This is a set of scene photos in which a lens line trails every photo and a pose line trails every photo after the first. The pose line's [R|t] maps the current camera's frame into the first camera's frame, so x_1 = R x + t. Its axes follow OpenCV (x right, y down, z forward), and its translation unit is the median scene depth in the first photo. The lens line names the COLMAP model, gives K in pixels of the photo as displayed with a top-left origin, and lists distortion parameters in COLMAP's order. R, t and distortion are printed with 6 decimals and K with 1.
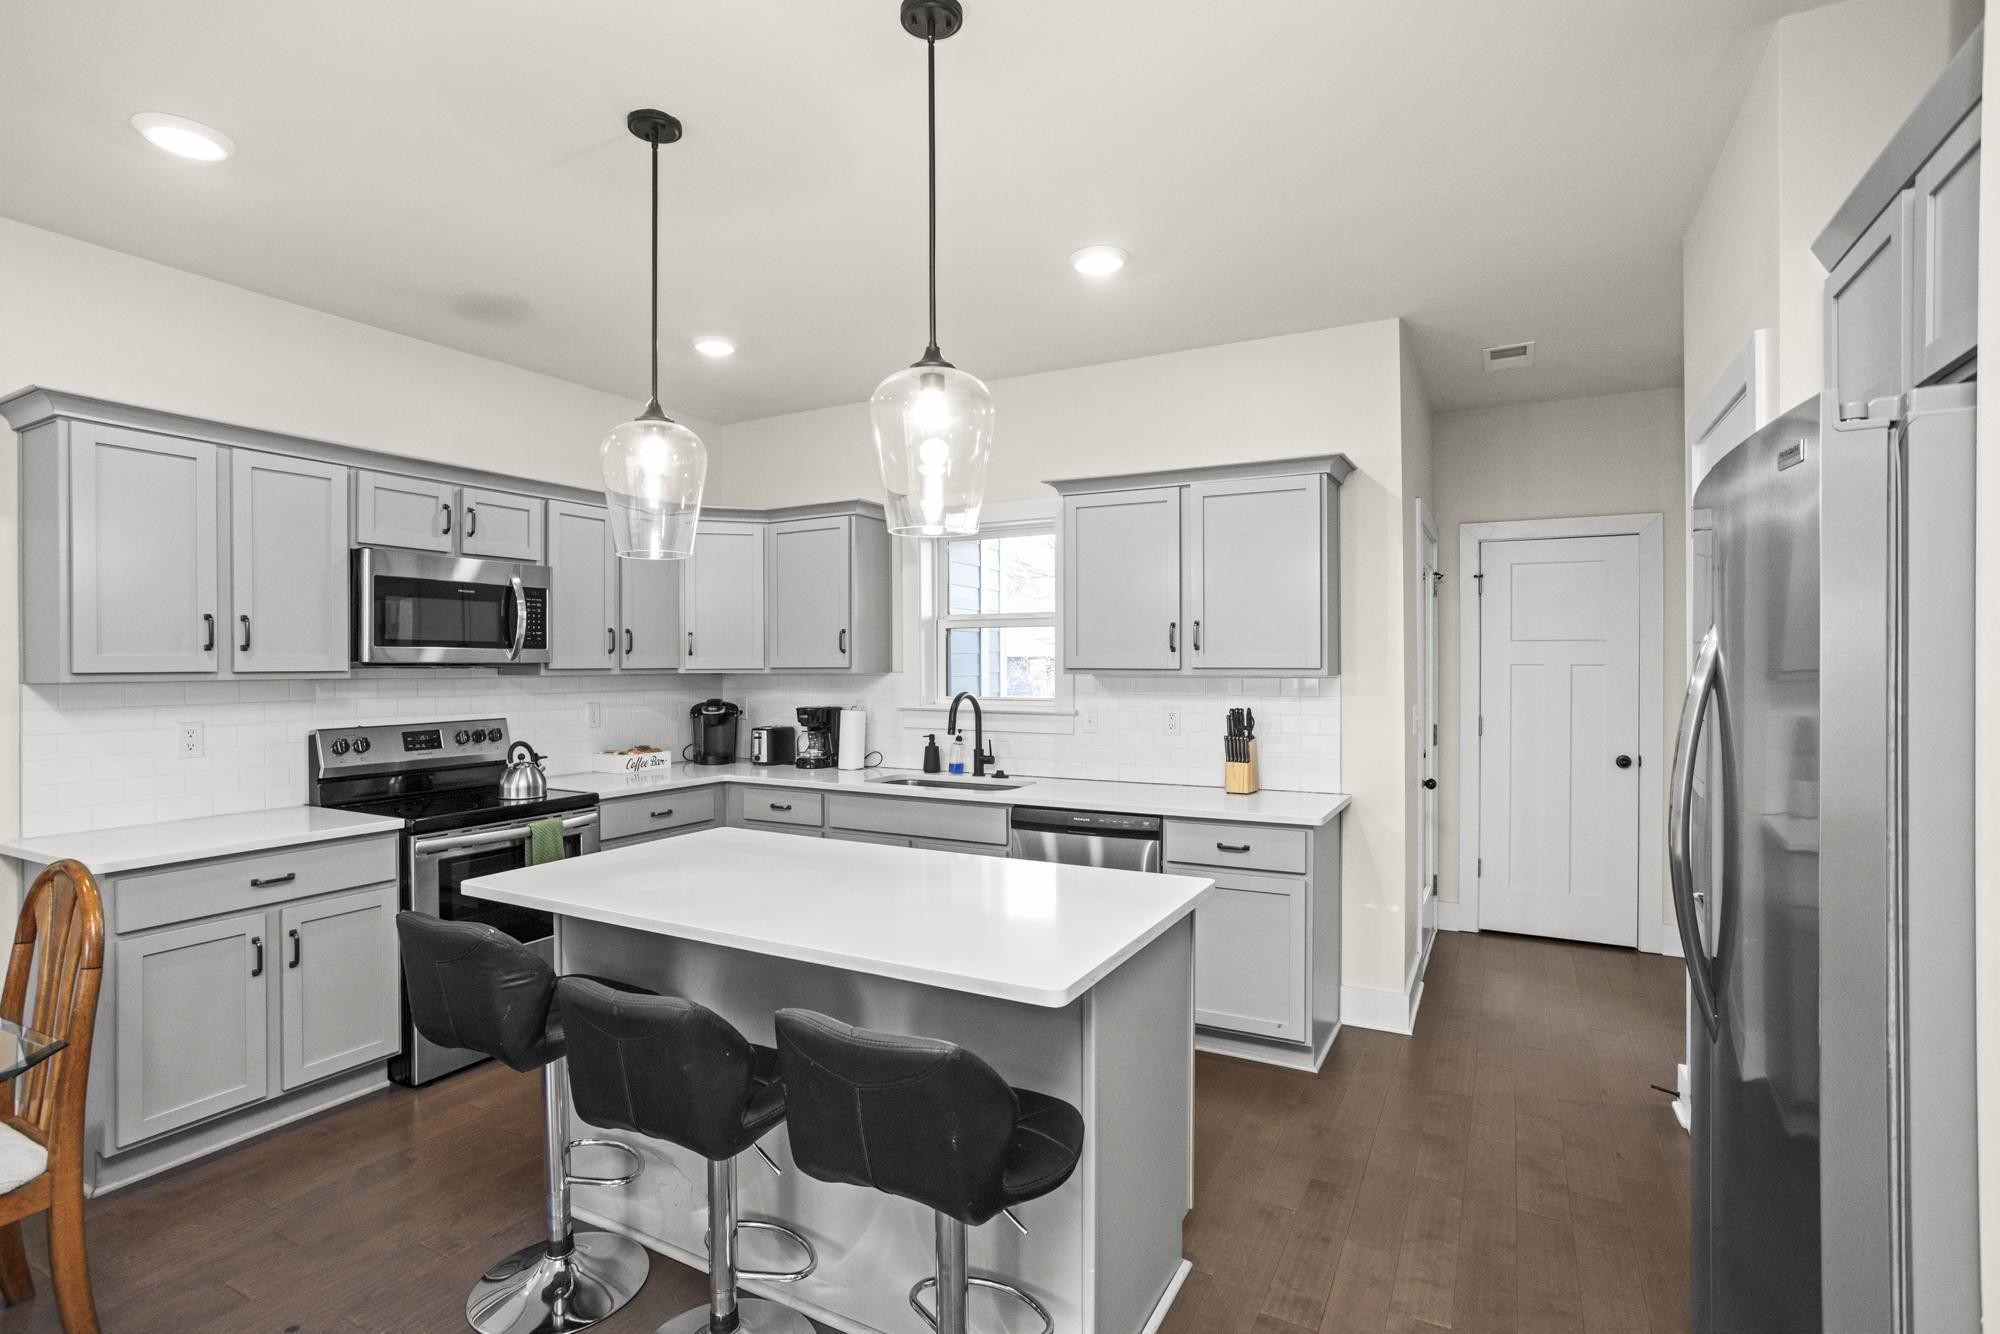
lens RADIAL K [[954.3, 0, 994.5], [0, 954.3, 667.5], [0, 0, 1]] dist [-0.014343, 0.003573]
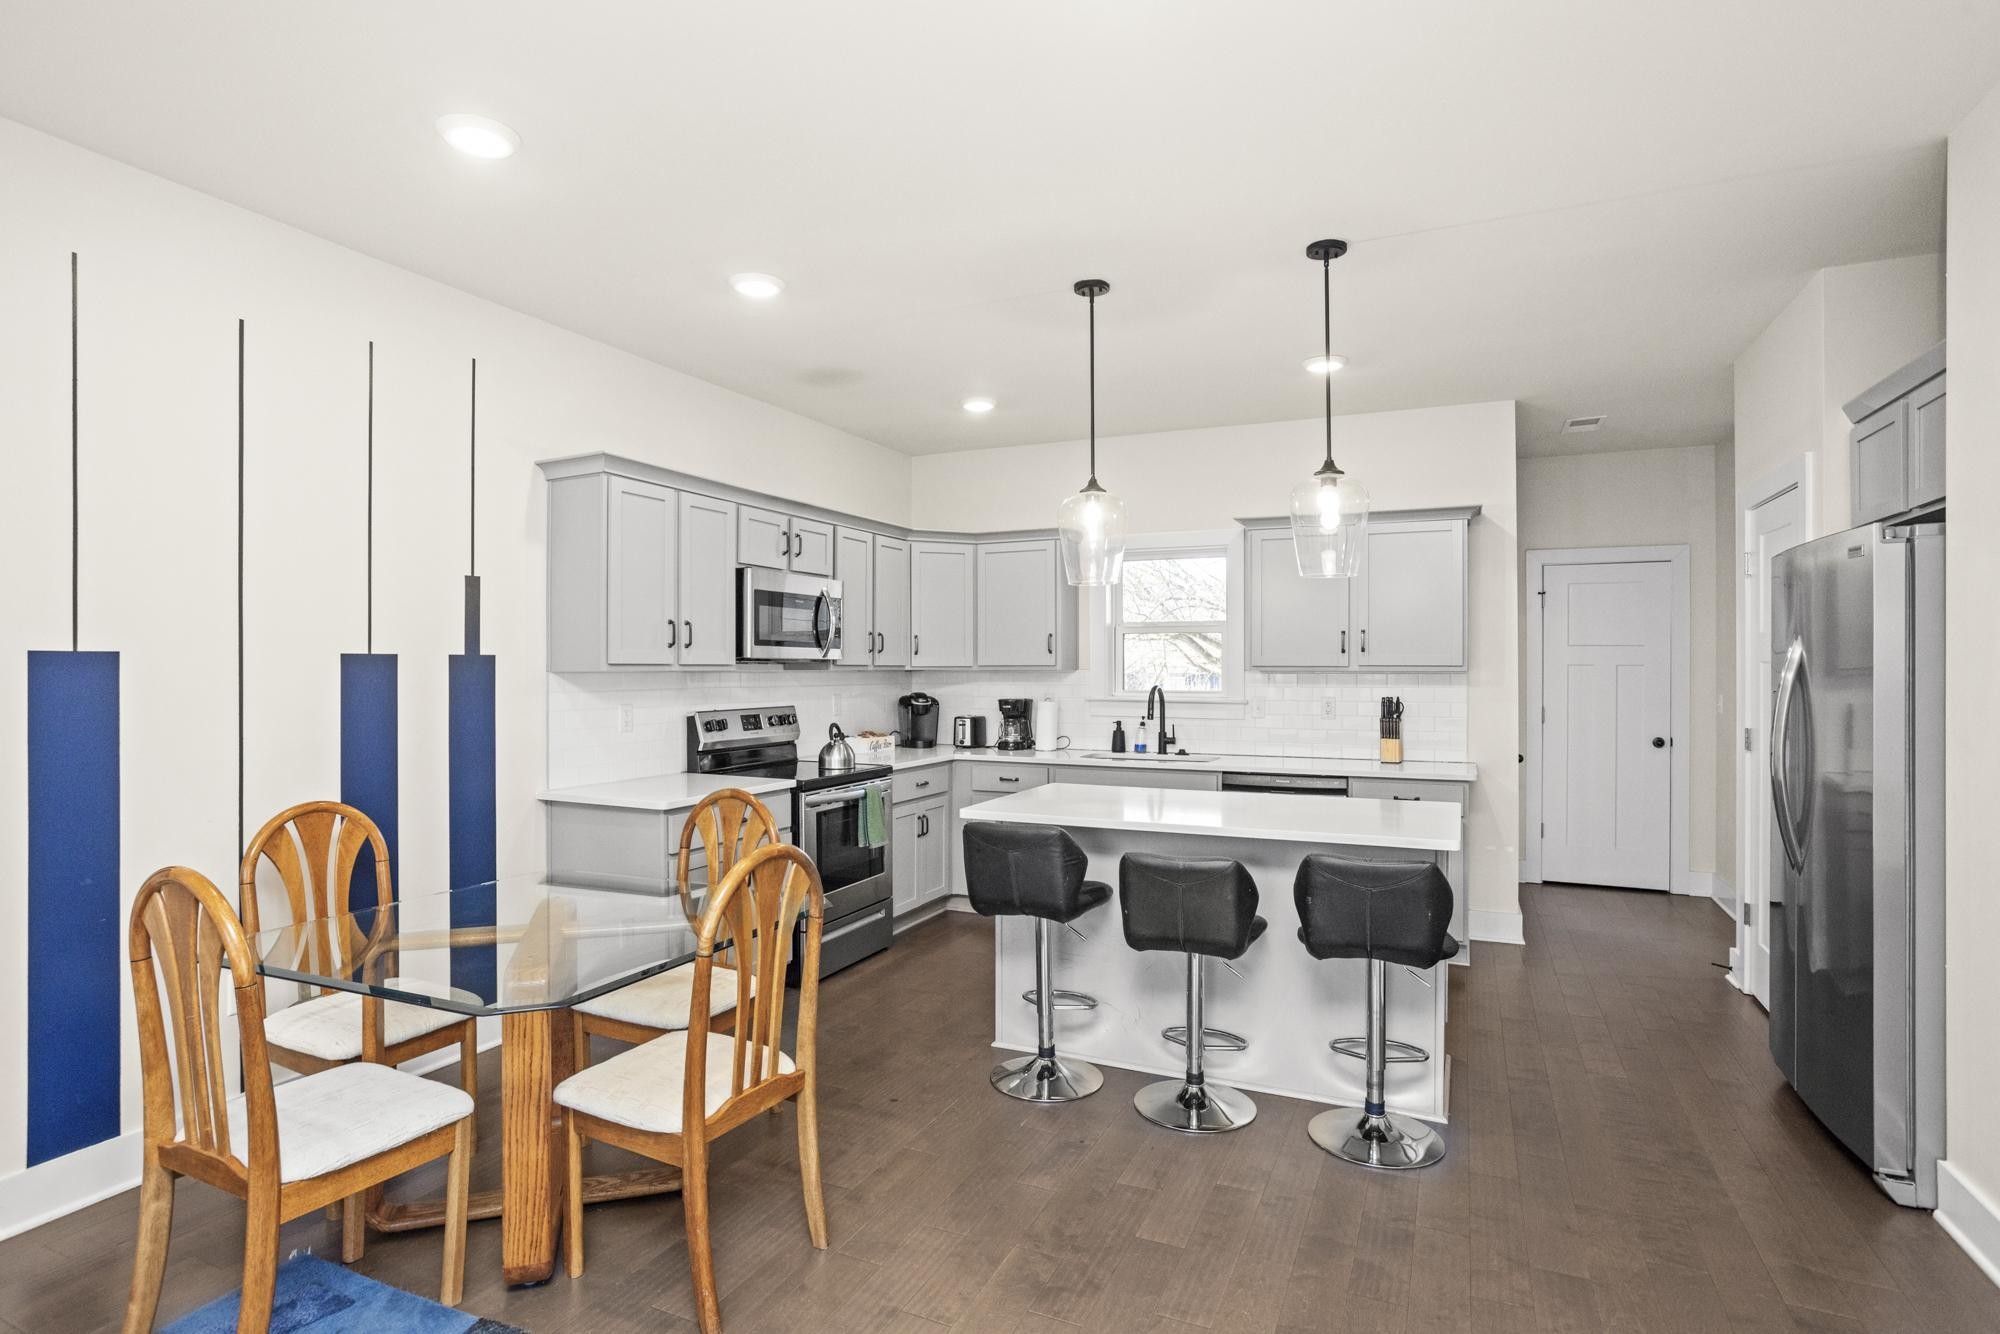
lens RADIAL K [[1031.8, 0, 1002.0], [0, 1031.8, 670.9], [0, 0, 1]] dist [0.006511, 0.000149]
pose [[0.996144, 0.003166, 0.087674, -0.392188], [-0.003007, 0.999994, -0.001953, 0.011703], [-0.087679, 0.001682, 0.996147, -0.350070]]
